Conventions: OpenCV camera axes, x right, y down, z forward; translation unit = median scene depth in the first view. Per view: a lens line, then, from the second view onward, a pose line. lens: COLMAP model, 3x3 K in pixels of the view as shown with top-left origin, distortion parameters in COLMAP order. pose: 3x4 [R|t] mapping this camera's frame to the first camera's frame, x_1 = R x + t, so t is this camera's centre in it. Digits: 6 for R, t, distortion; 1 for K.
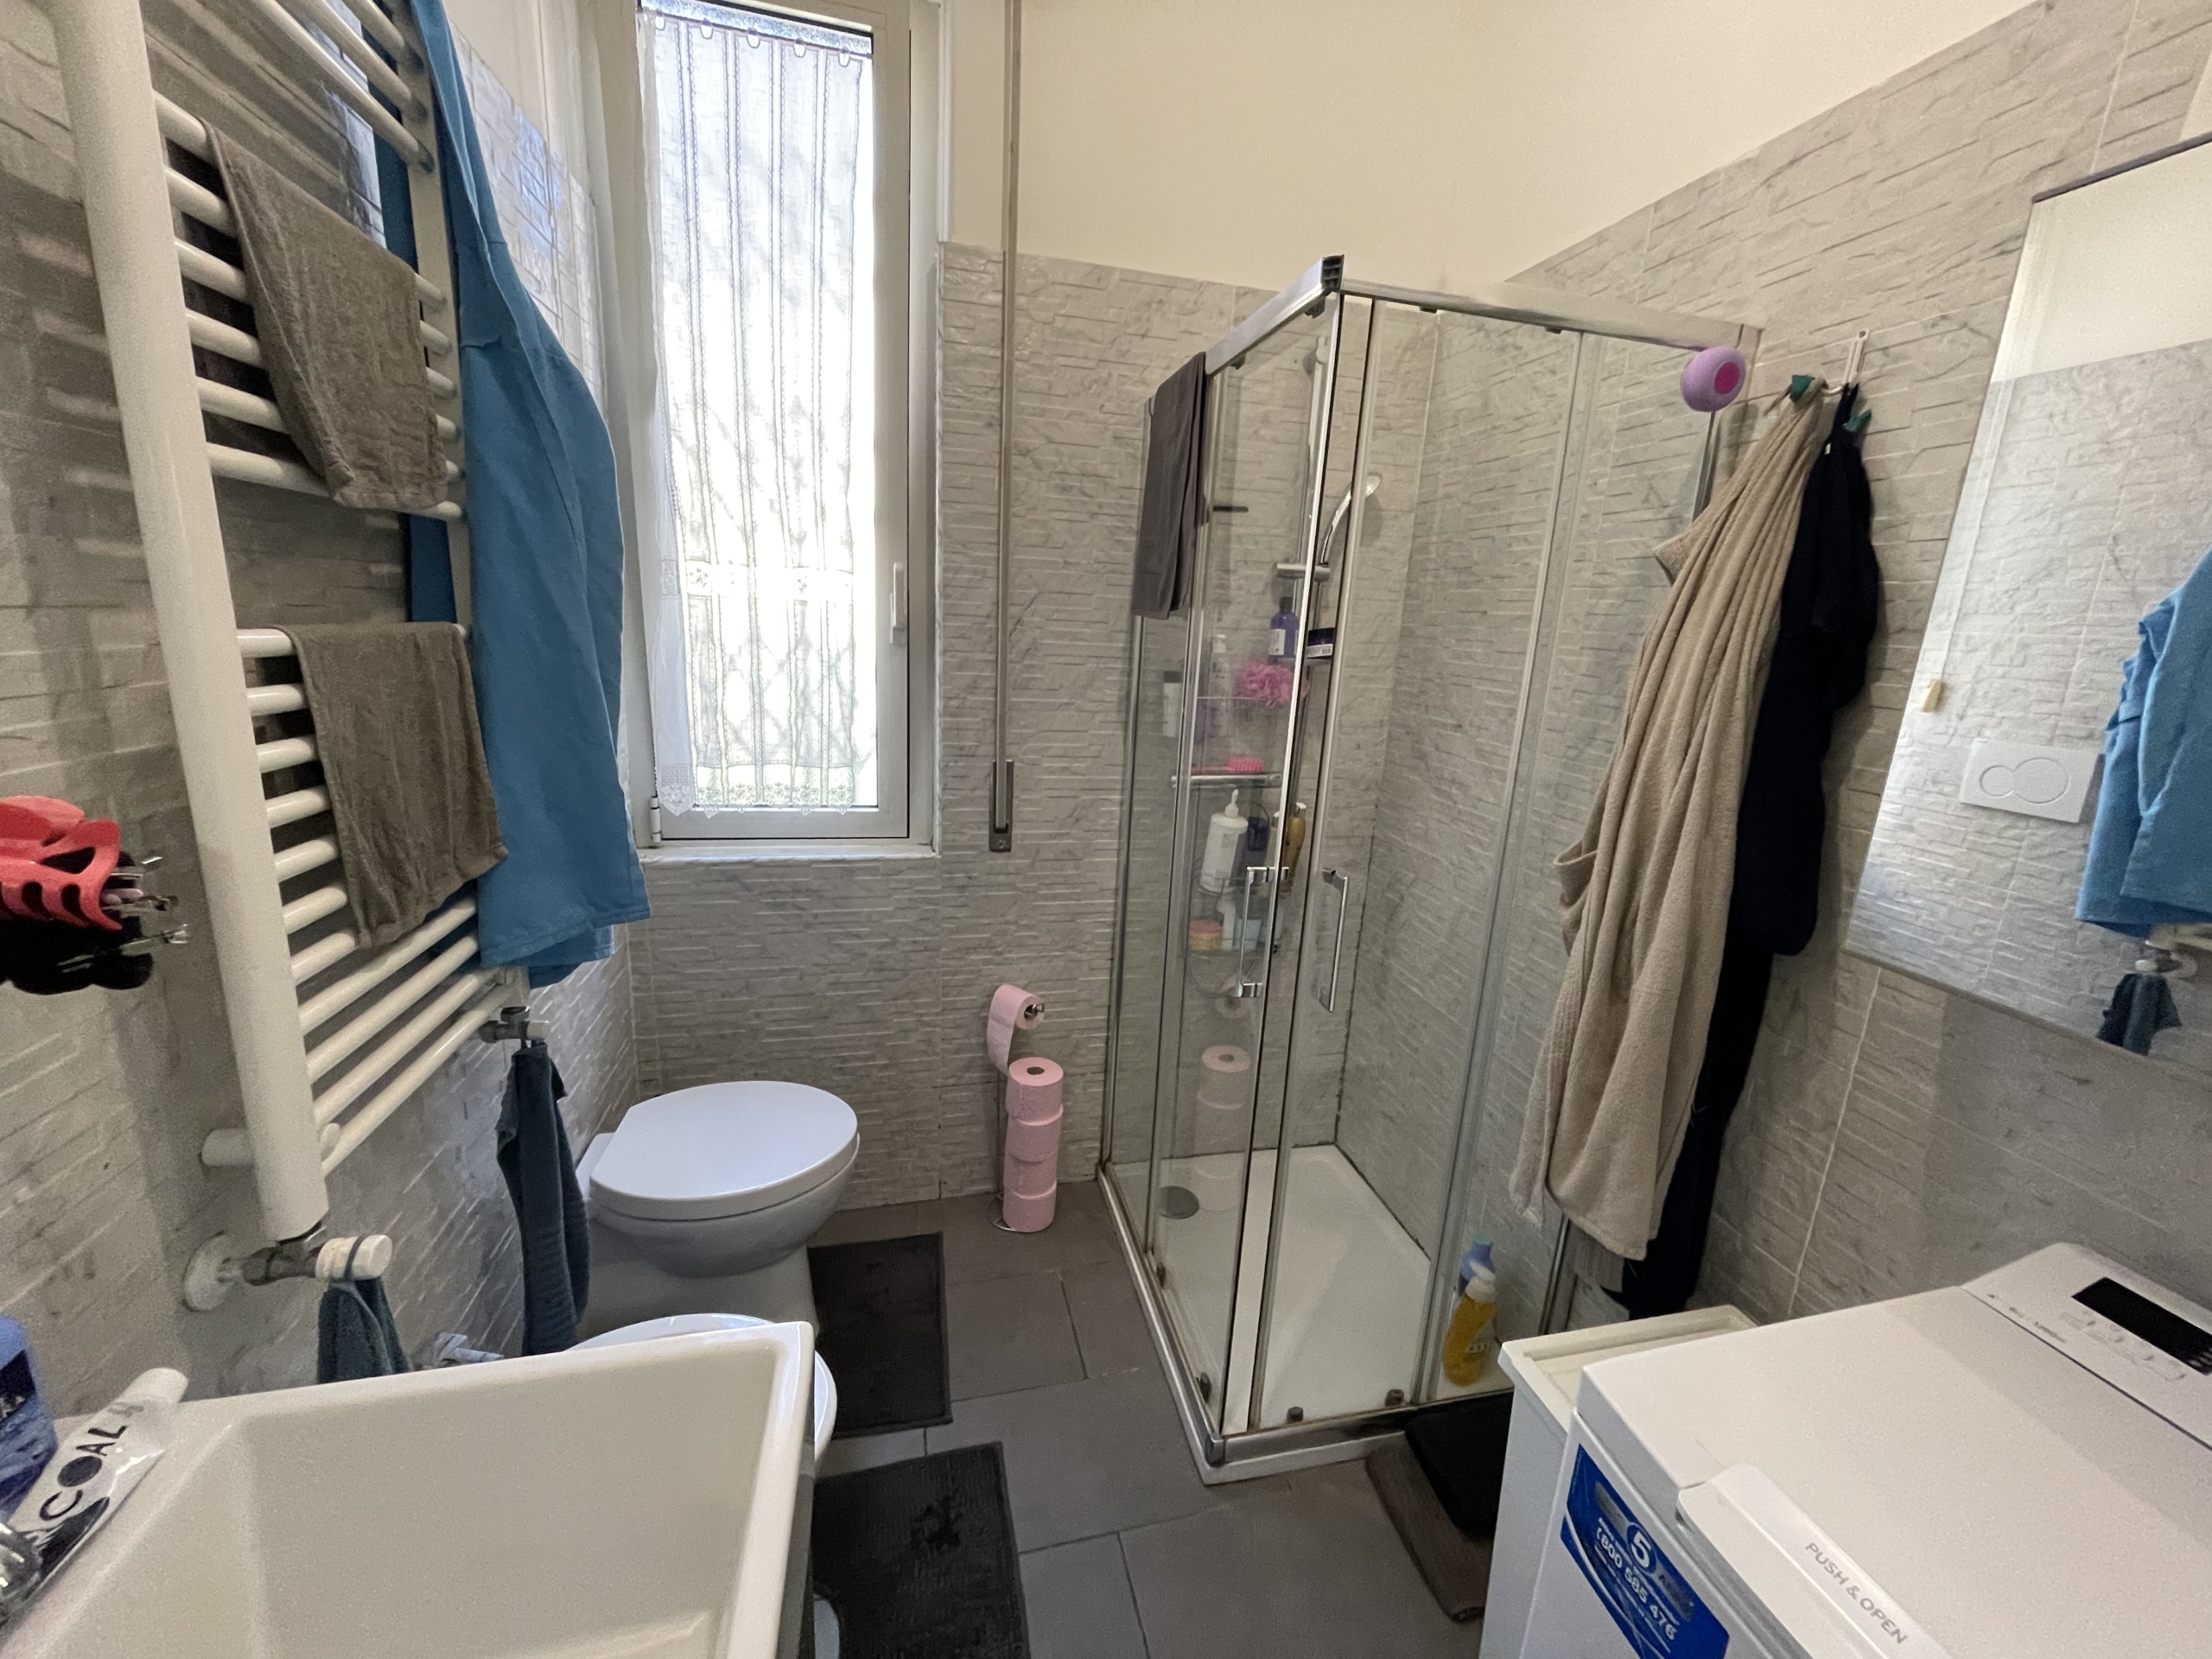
lens RADIAL K [[892.2, 0, 1111.8], [0, 892.2, 824.6], [0, 0, 1]] dist [-0.001840, 0.000121]
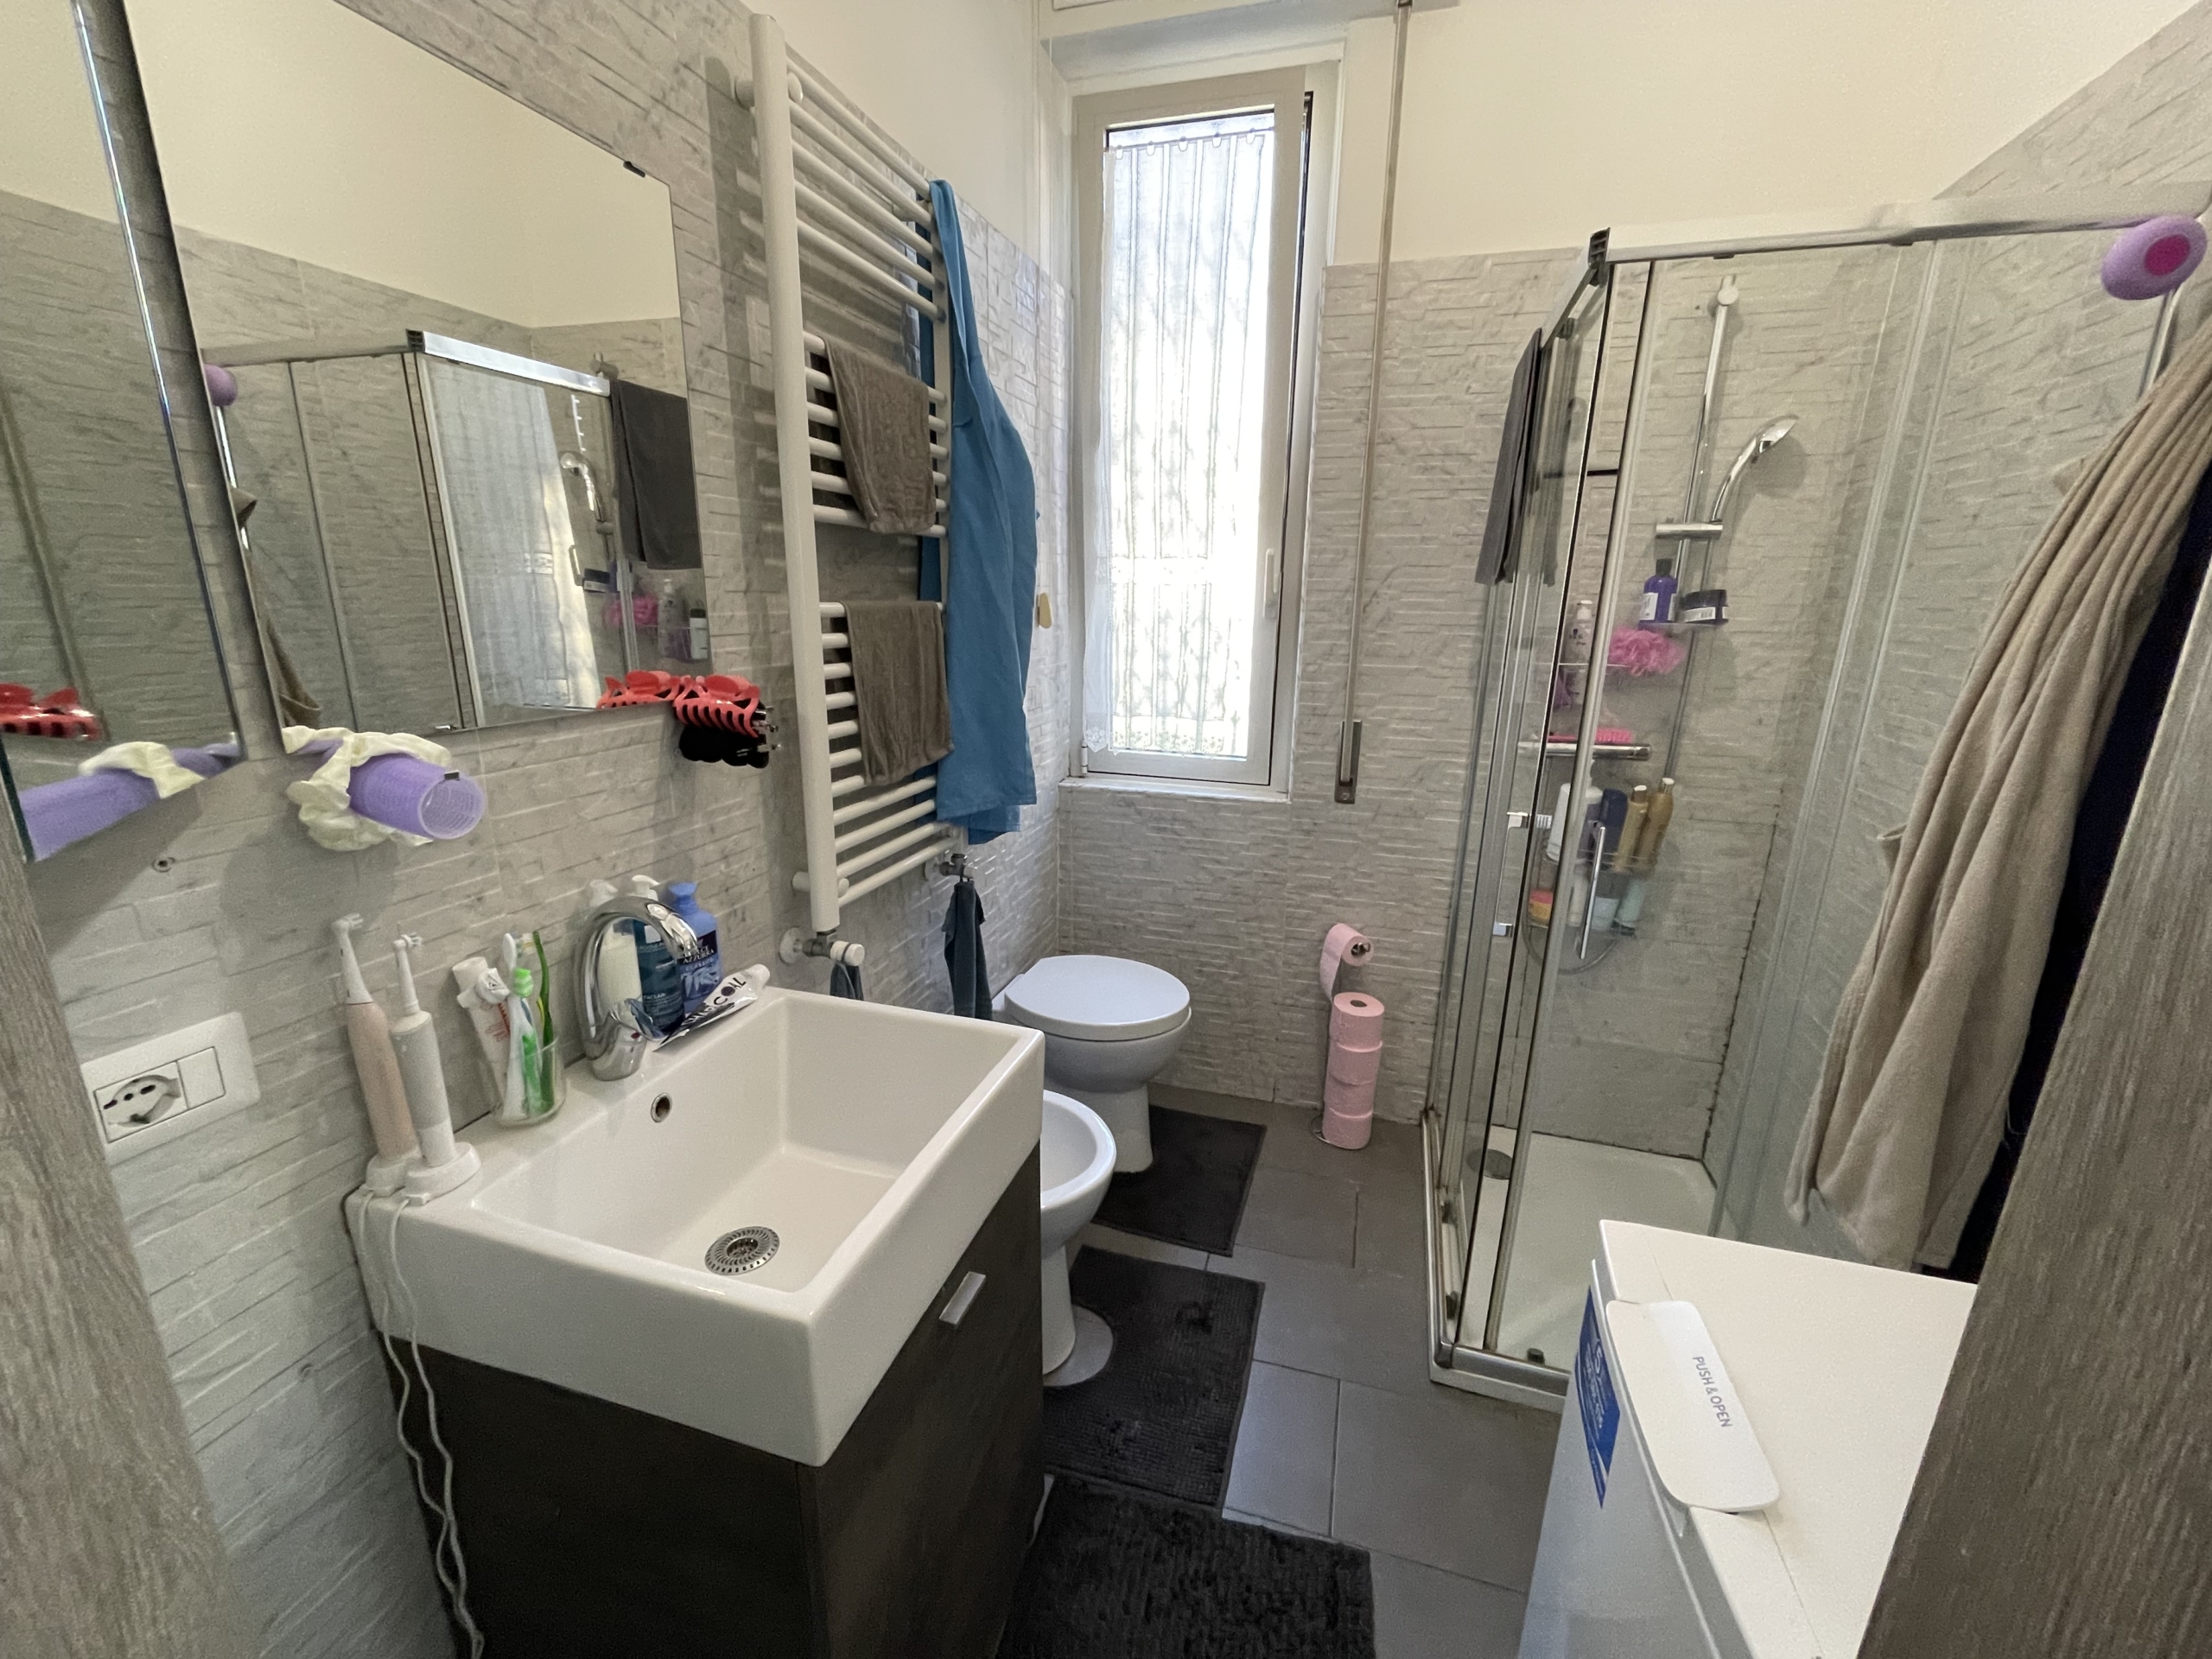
lens RADIAL K [[892.2, 0, 1114.9], [0, 892.2, 829.2], [0, 0, 1]] dist [-0.001840, 0.000121]
pose [[0.858398, 0.095794, -0.503961, 0.249965], [-0.089248, 0.995315, 0.037174, 0.060948], [0.505162, 0.013067, 0.862926, -0.142626]]
